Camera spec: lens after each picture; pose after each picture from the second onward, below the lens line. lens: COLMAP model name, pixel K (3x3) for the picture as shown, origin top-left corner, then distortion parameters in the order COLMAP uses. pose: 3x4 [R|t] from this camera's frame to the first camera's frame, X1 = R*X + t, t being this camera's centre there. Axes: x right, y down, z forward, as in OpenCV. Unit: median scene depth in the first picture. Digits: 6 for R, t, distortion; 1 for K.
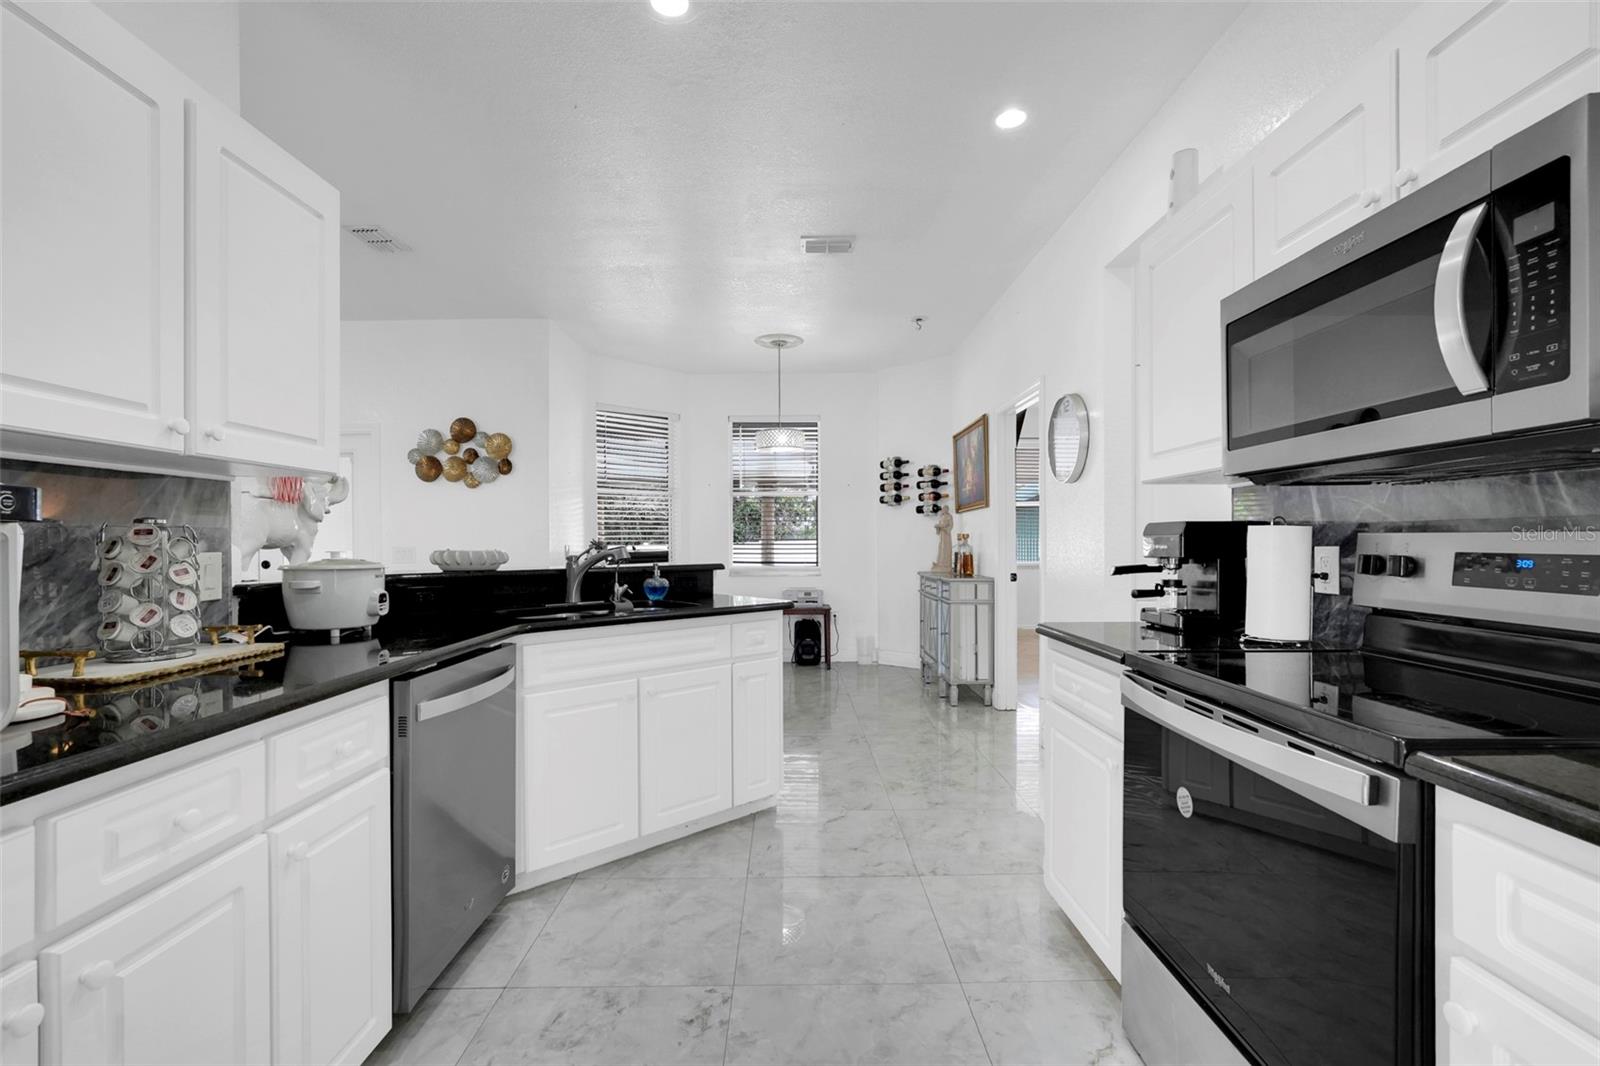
lens RADIAL K [[733.3, 0, 812.3], [0, 733.3, 546.0], [0, 0, 1]] dist [-0.010425, 0.004453]
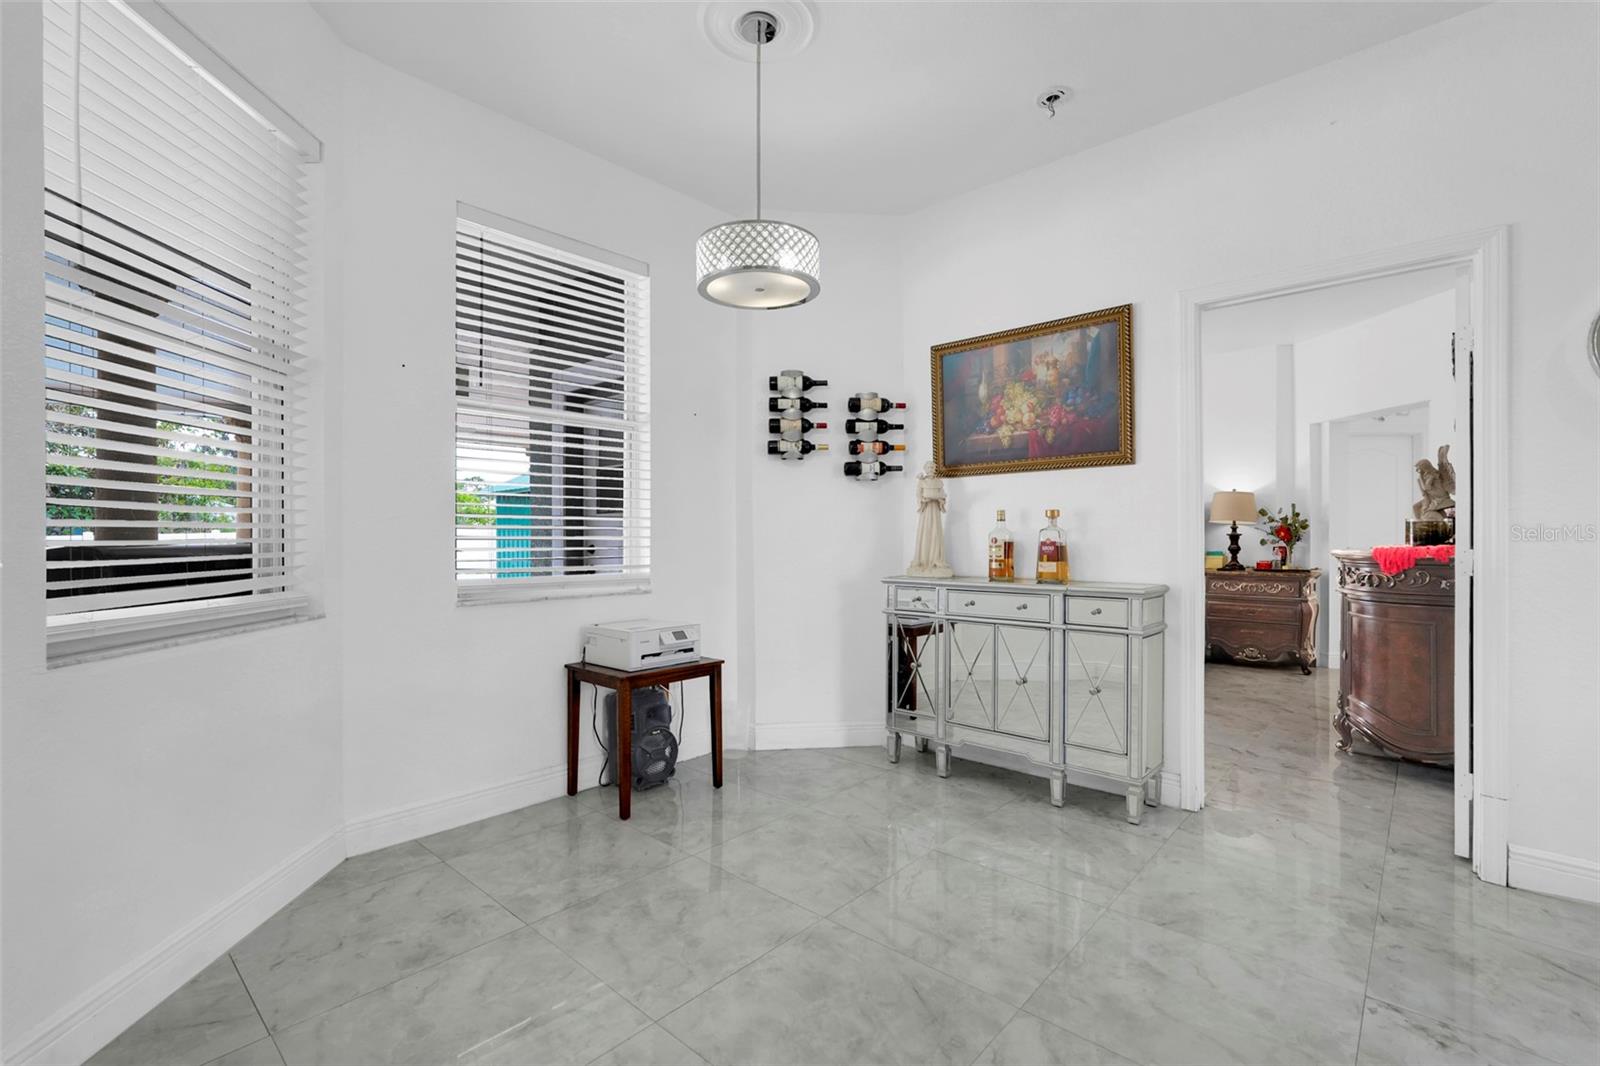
lens RADIAL K [[733.3, 0, 797.9], [0, 733.3, 534.2], [0, 0, 1]] dist [-0.010425, 0.004453]
pose [[0.674125, 0.004385, 0.738604, -0.466143], [0.002205, 0.999966, -0.007949, 0.008987], [-0.738614, 0.006987, 0.674092, 0.984112]]
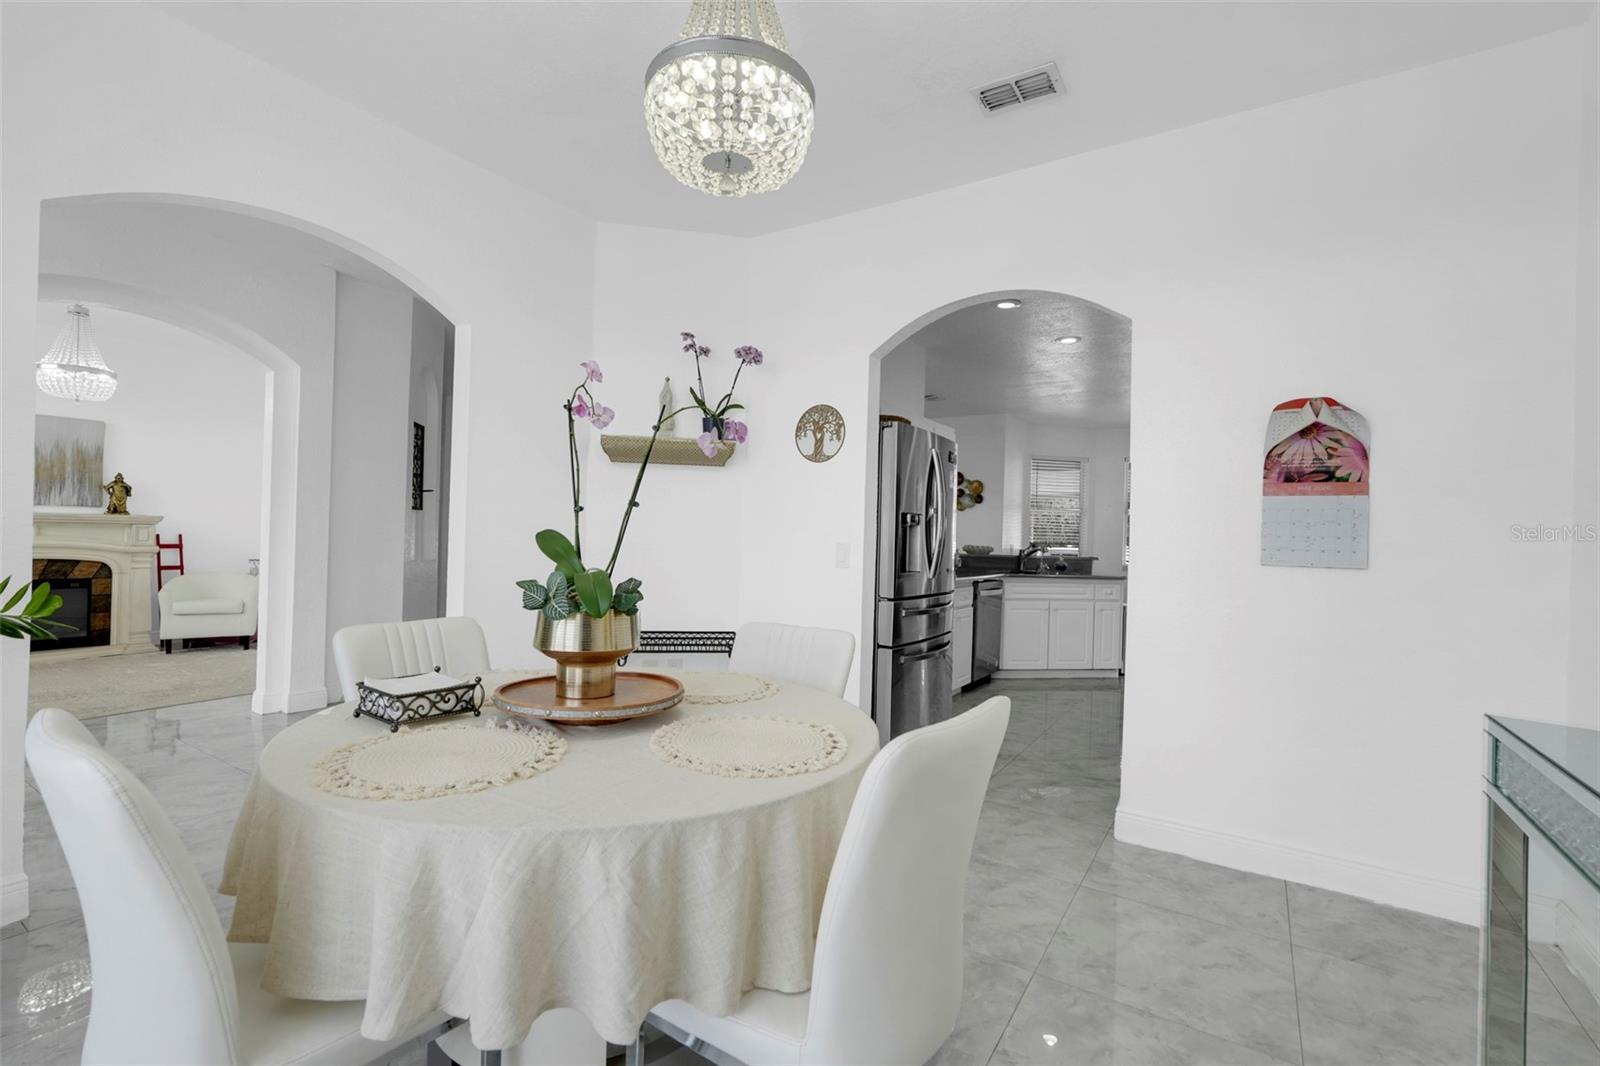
lens RADIAL K [[733.3, 0, 830.4], [0, 733.3, 528.2], [0, 0, 1]] dist [-0.010425, 0.004453]
pose [[0.849683, 0.000336, -0.527293, 0.236767], [-0.014697, 0.999626, -0.023045, 0.005318], [0.527088, 0.027330, 0.849371, -0.802263]]
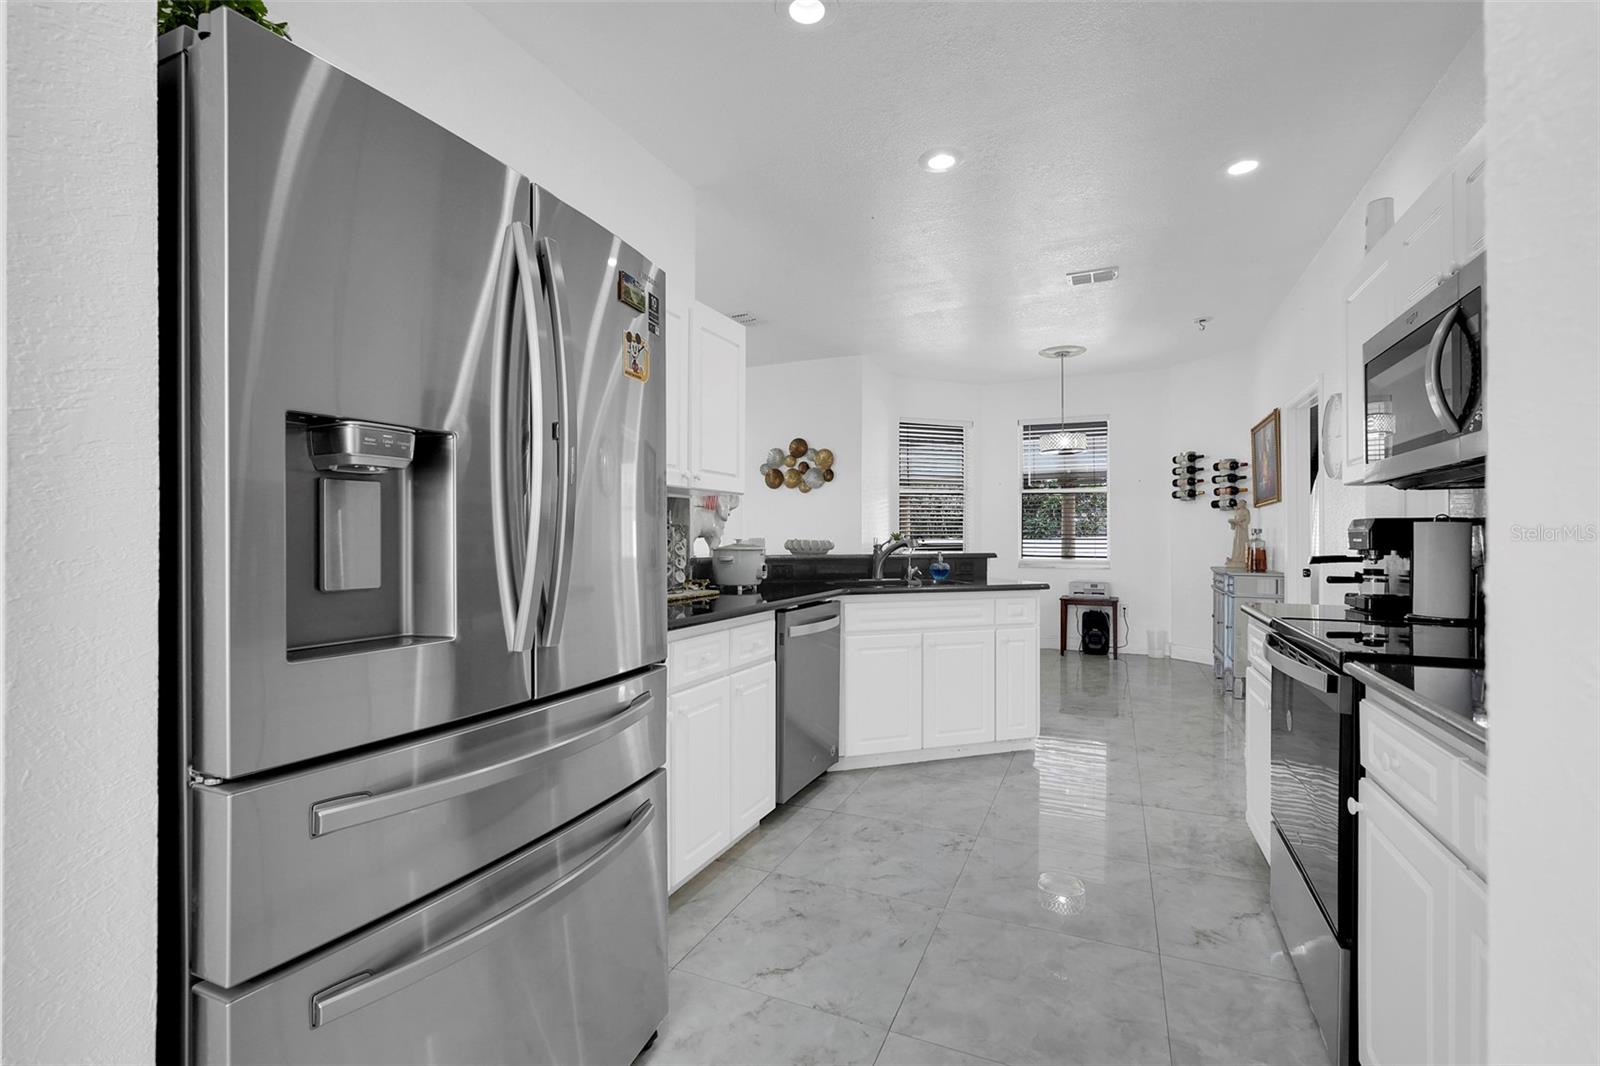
lens RADIAL K [[733.3, 0, 791.3], [0, 733.3, 531.7], [0, 0, 1]] dist [-0.010425, 0.004453]
pose [[0.904706, 0.001997, -0.426032, 0.074941], [-0.007255, 0.999916, -0.010719, 0.003456], [0.425975, 0.012788, 0.904645, -0.209917]]
